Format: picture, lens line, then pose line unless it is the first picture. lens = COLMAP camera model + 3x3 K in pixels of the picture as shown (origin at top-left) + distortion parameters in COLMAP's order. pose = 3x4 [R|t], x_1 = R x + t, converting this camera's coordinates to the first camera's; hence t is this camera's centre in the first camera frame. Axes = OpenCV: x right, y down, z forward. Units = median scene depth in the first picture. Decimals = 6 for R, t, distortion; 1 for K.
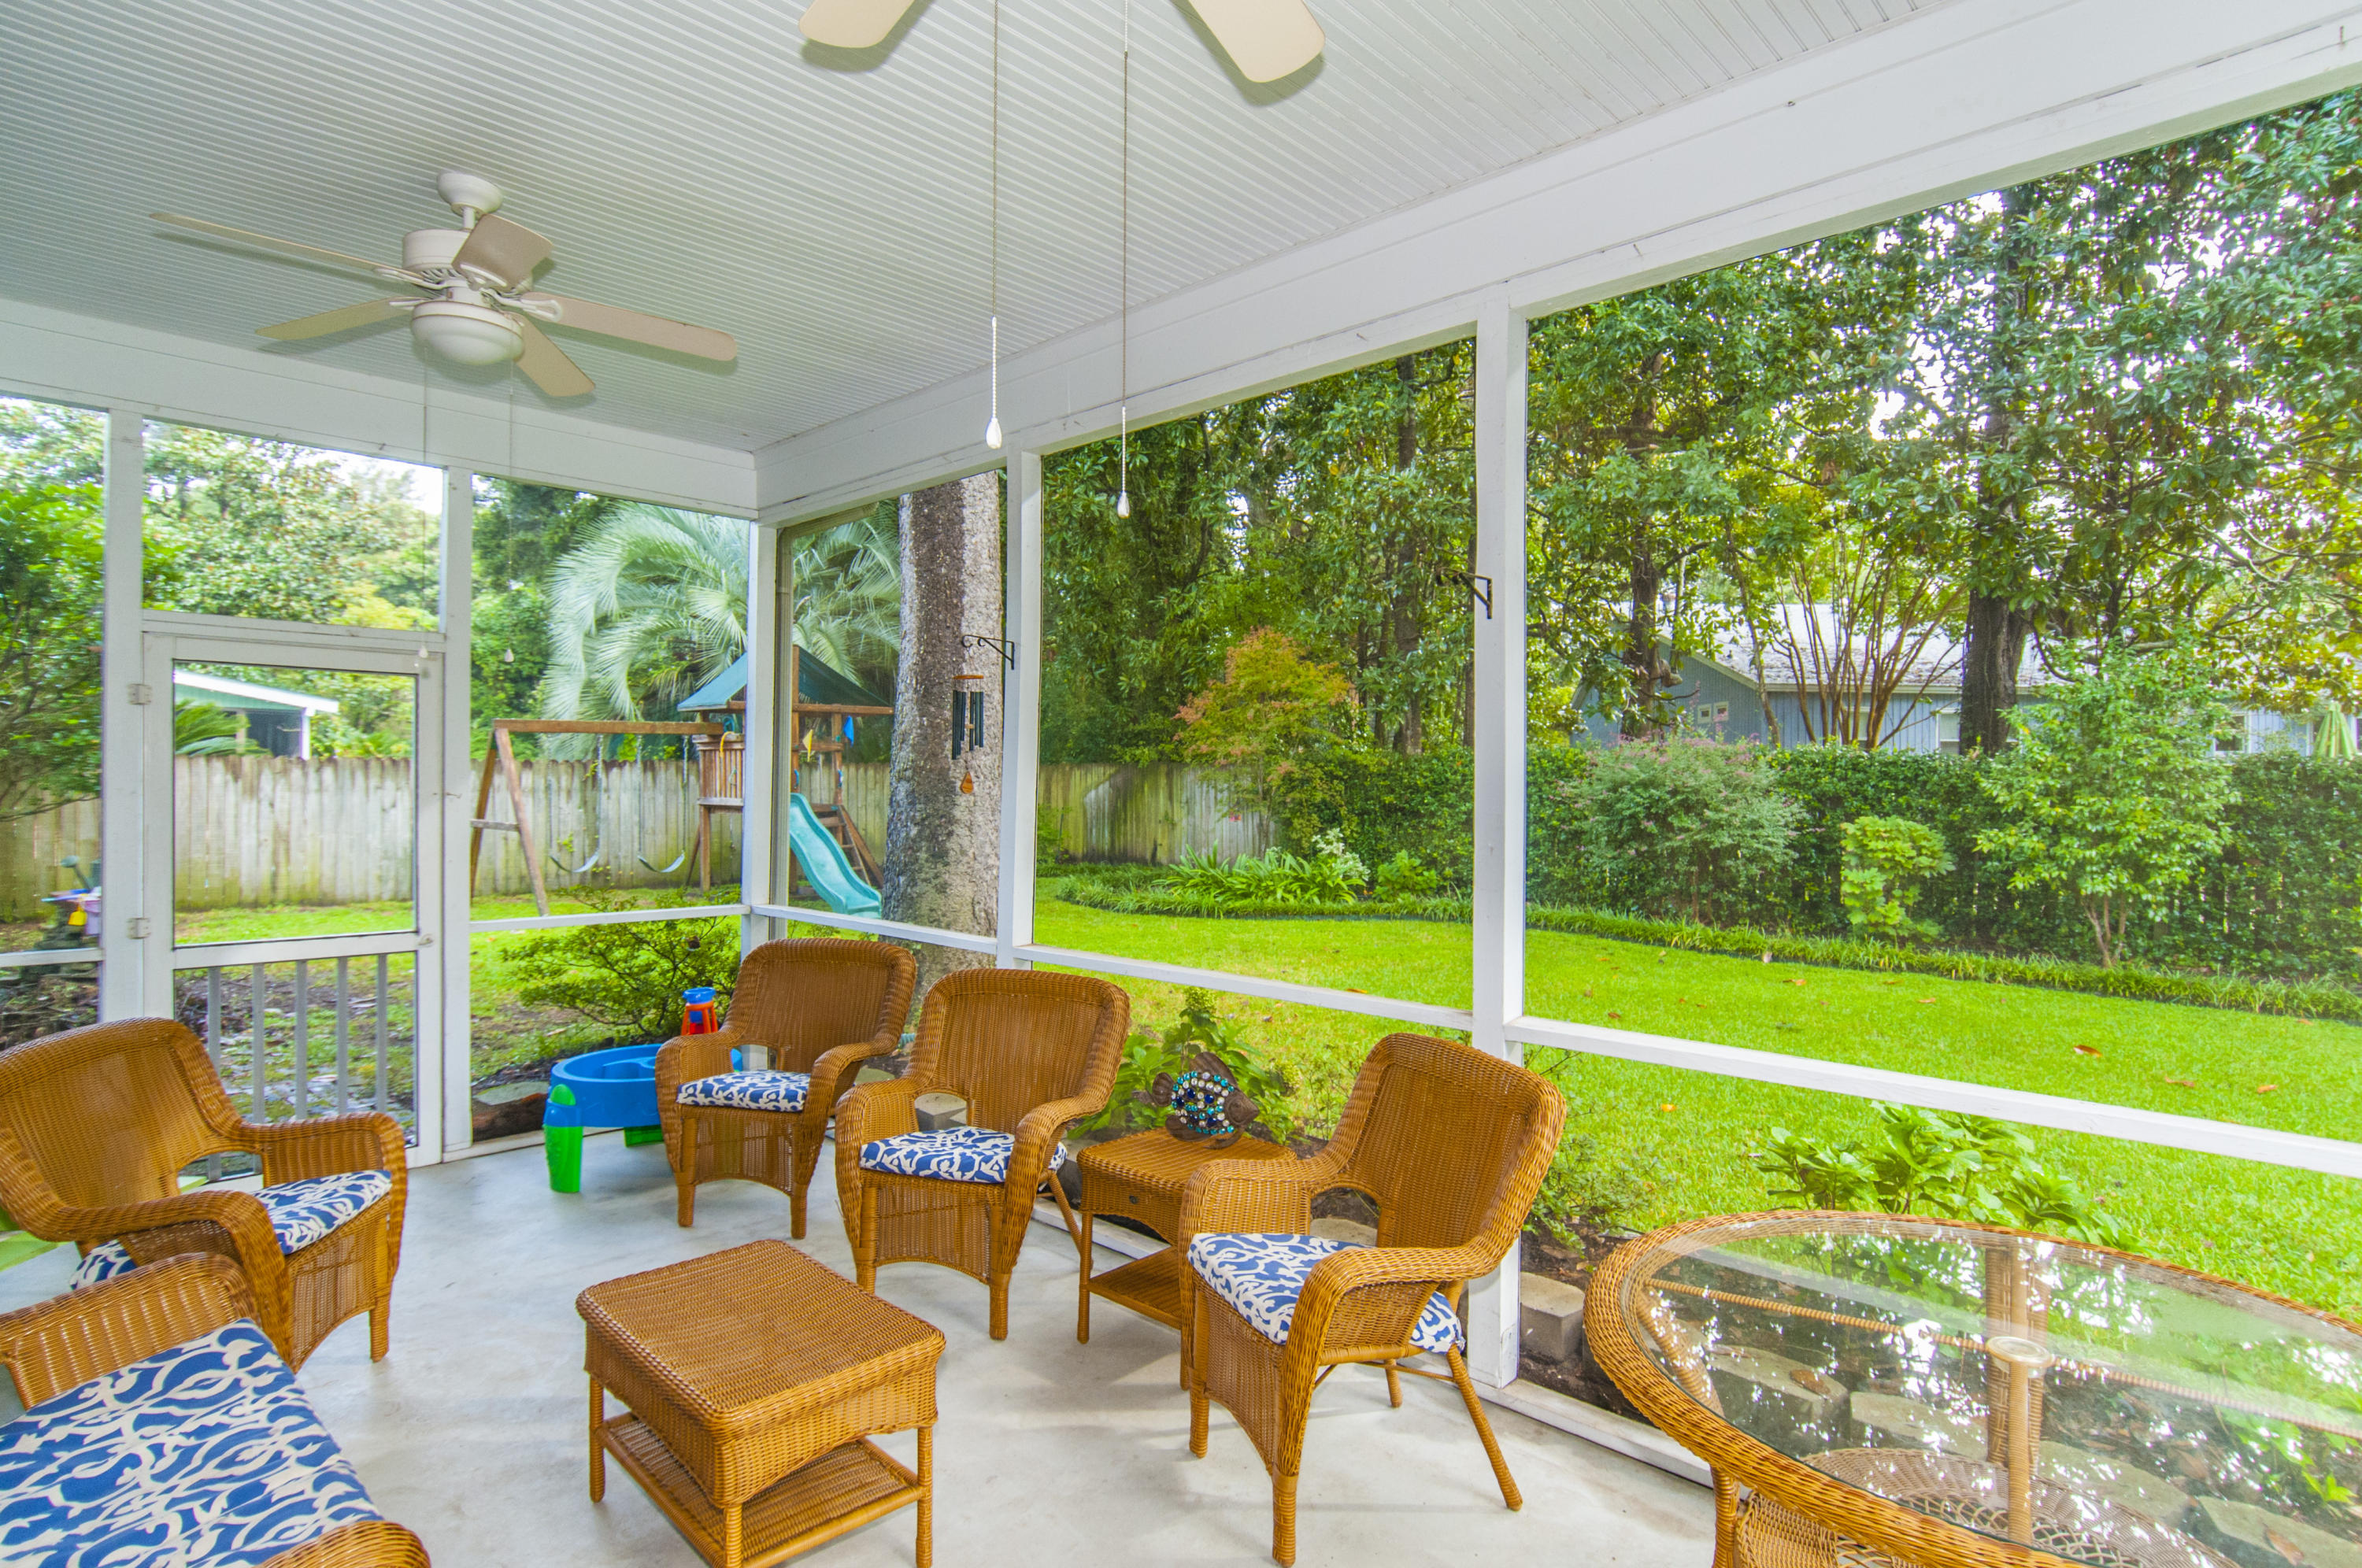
lens RADIAL K [[1230.4, 0, 1192.7], [0, 1230.4, 797.7], [0, 0, 1]] dist [0.010444, -0.008957]
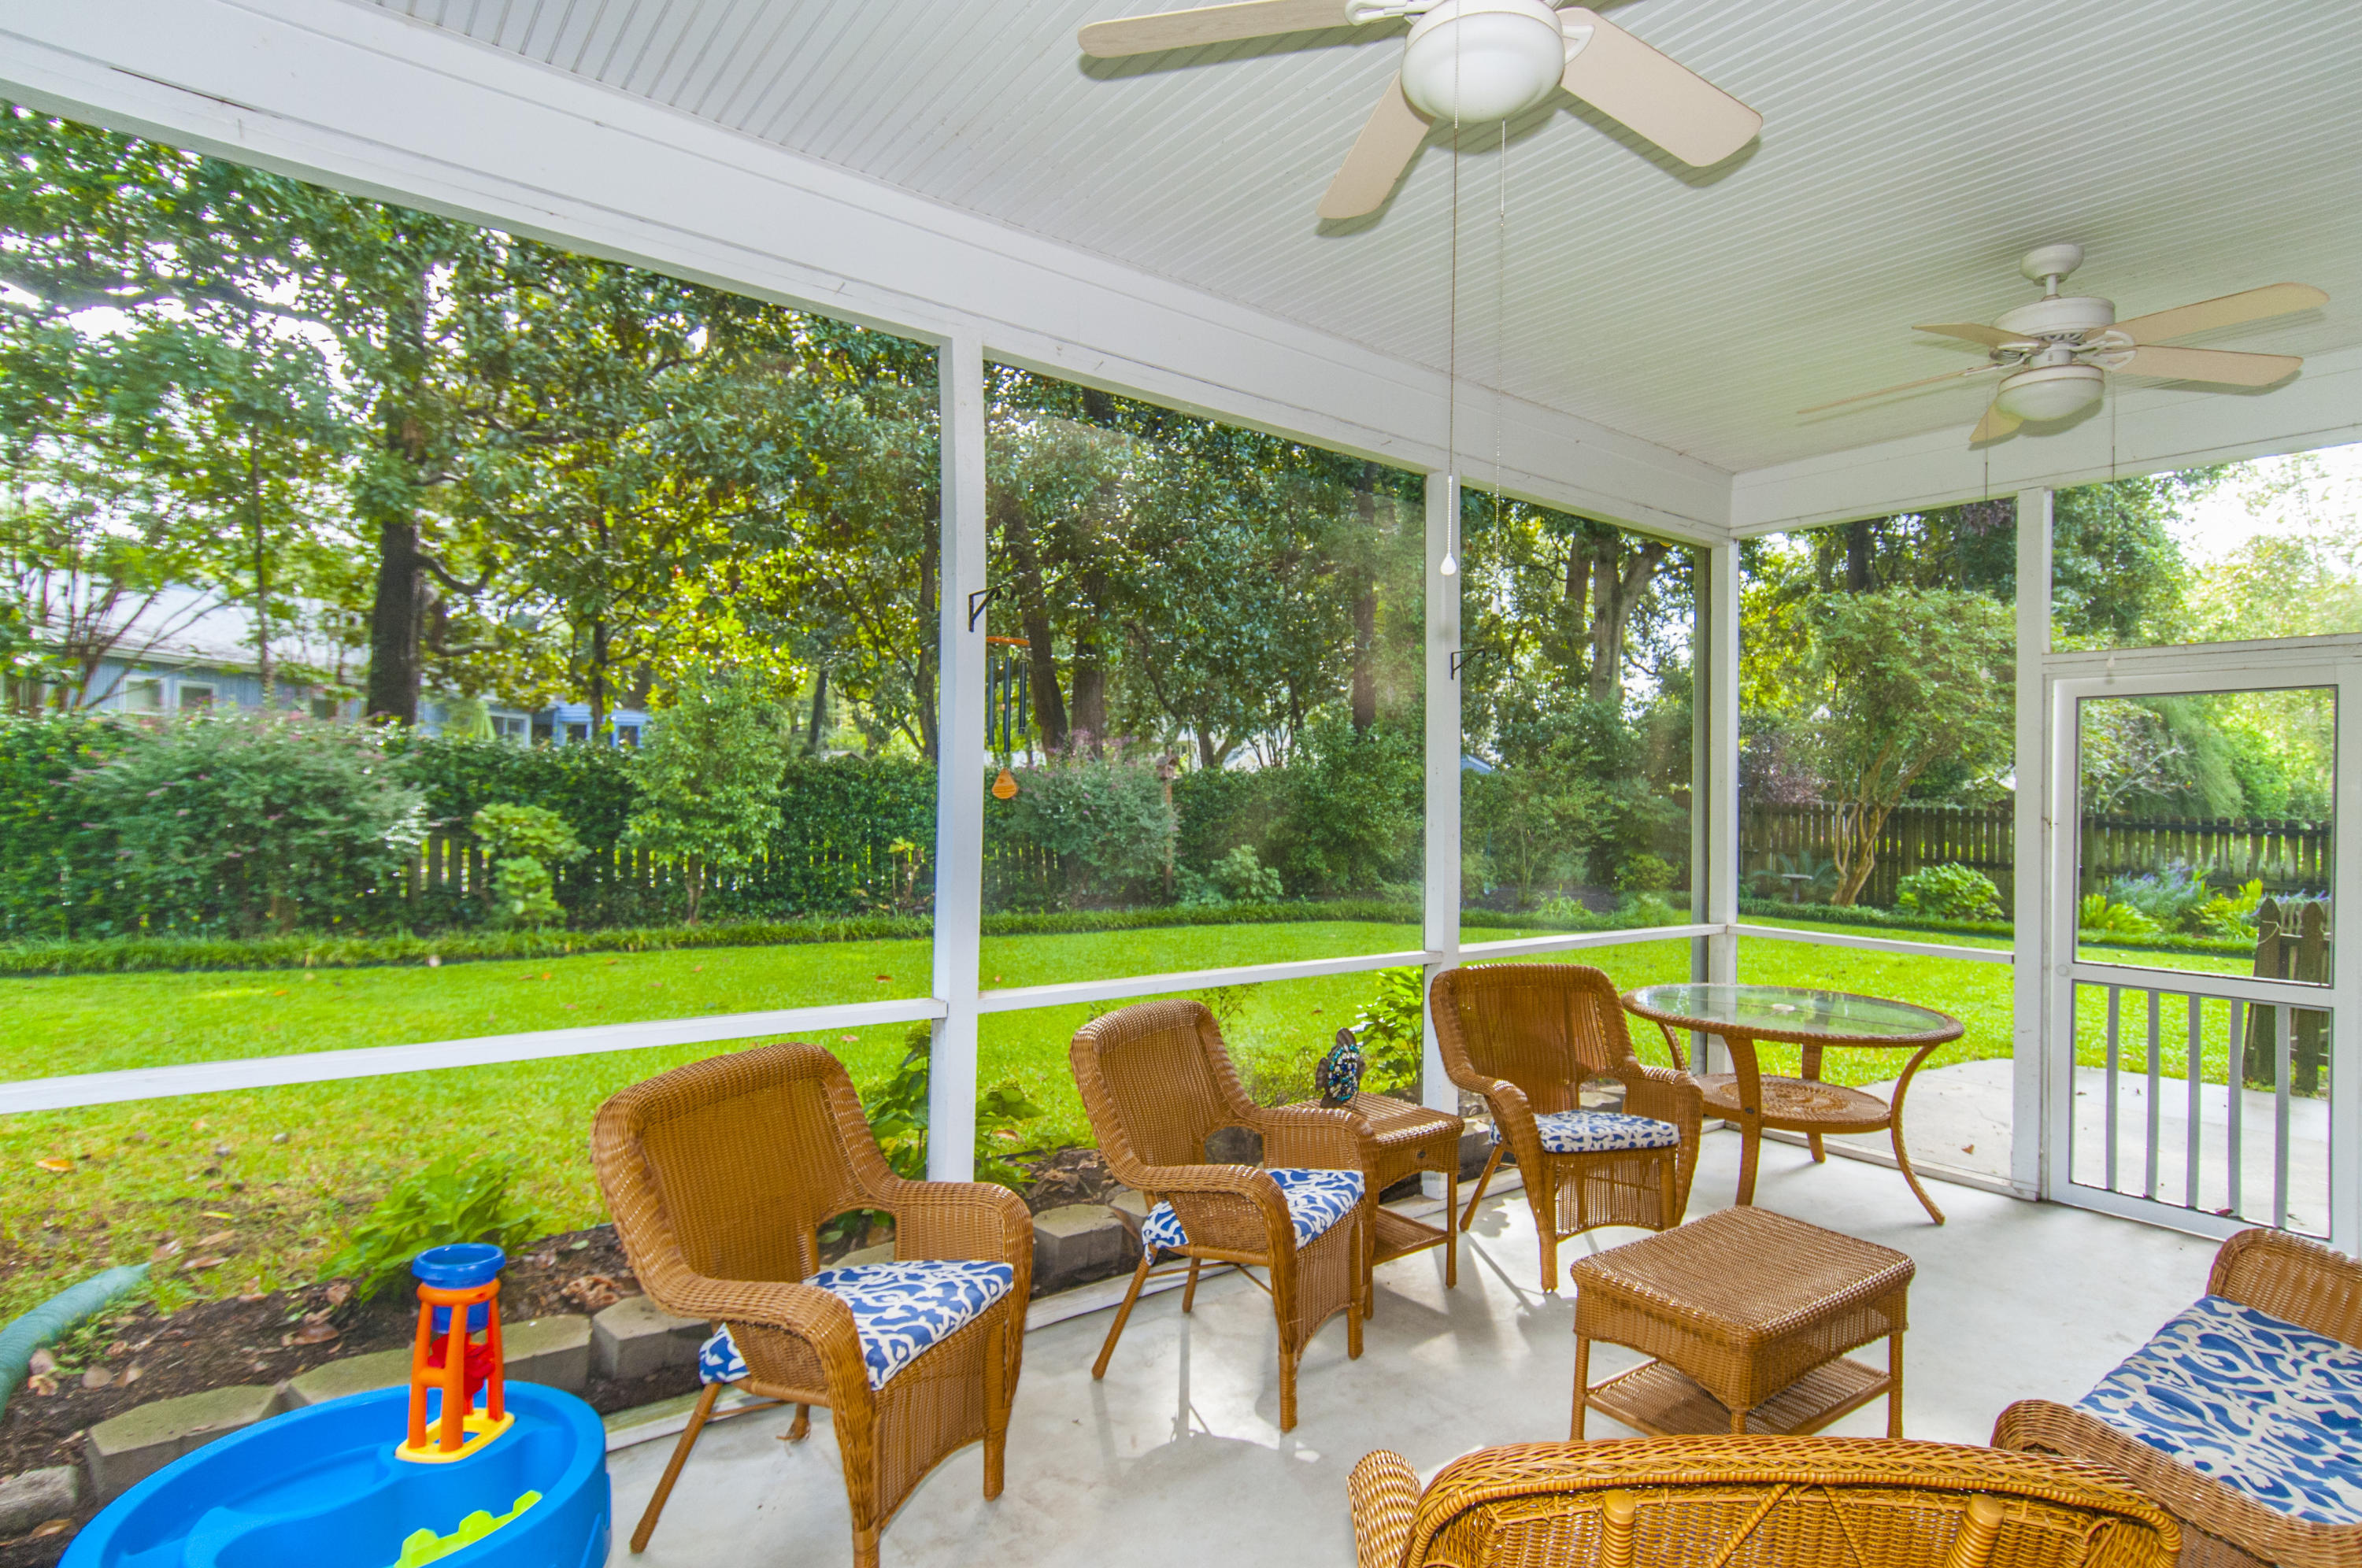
lens RADIAL K [[1230.4, 0, 1191.9], [0, 1230.4, 776.5], [0, 0, 1]] dist [0.010444, -0.008957]
pose [[0.155626, 0.004881, 0.987804, -0.357456], [-0.007622, 0.999964, -0.003740, -0.008691], [-0.987787, -0.006947, 0.155658, 0.301633]]
